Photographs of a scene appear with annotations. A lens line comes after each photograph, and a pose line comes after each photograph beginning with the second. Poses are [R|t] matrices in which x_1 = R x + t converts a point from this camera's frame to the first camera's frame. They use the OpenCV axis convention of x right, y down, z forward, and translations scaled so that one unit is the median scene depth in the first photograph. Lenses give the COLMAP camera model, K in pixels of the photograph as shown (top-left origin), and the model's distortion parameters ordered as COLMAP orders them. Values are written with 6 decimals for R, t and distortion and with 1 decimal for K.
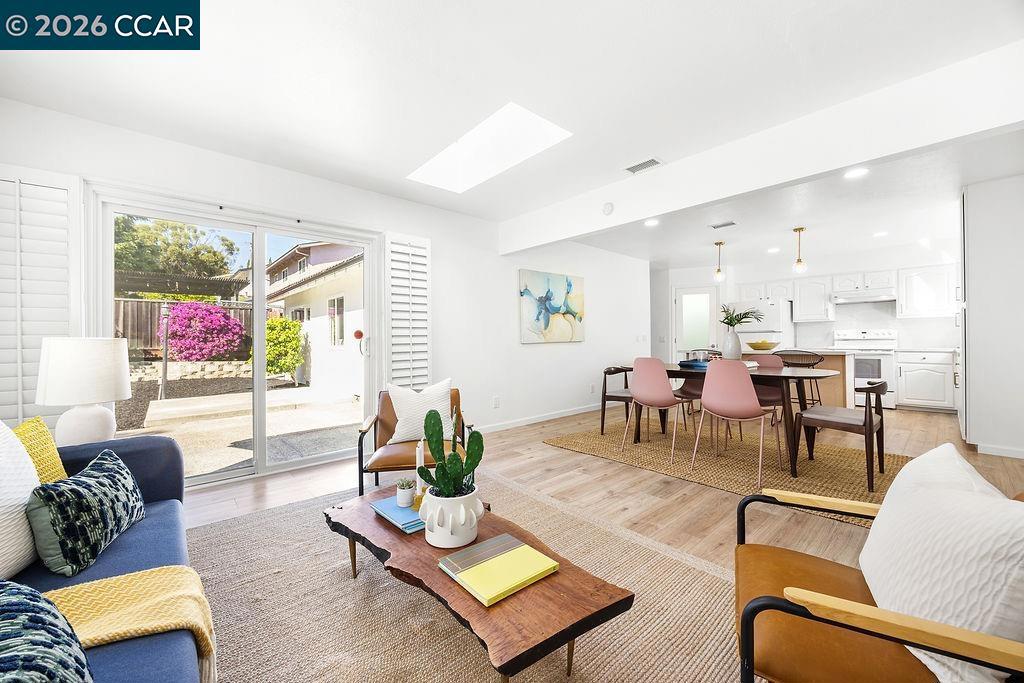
lens RADIAL K [[400.2, 0, 509.0], [0, 400.2, 339.8], [0, 0, 1]] dist [-0.003982, -0.000178]
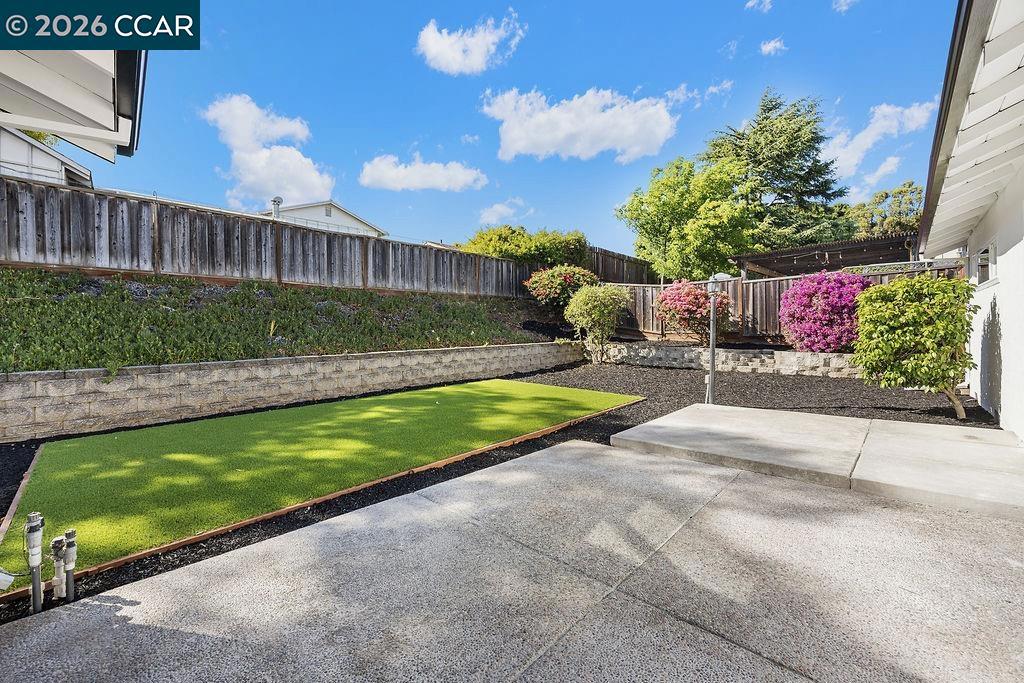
lens RADIAL K [[400.2, 0, 512.8], [0, 400.2, 336.5], [0, 0, 1]] dist [-0.003982, -0.000178]
pose [[0.071189, 0.007882, -0.997432, -0.088616], [0.027772, 0.999565, 0.009881, 0.001894], [0.997076, -0.028404, 0.070939, 0.385427]]
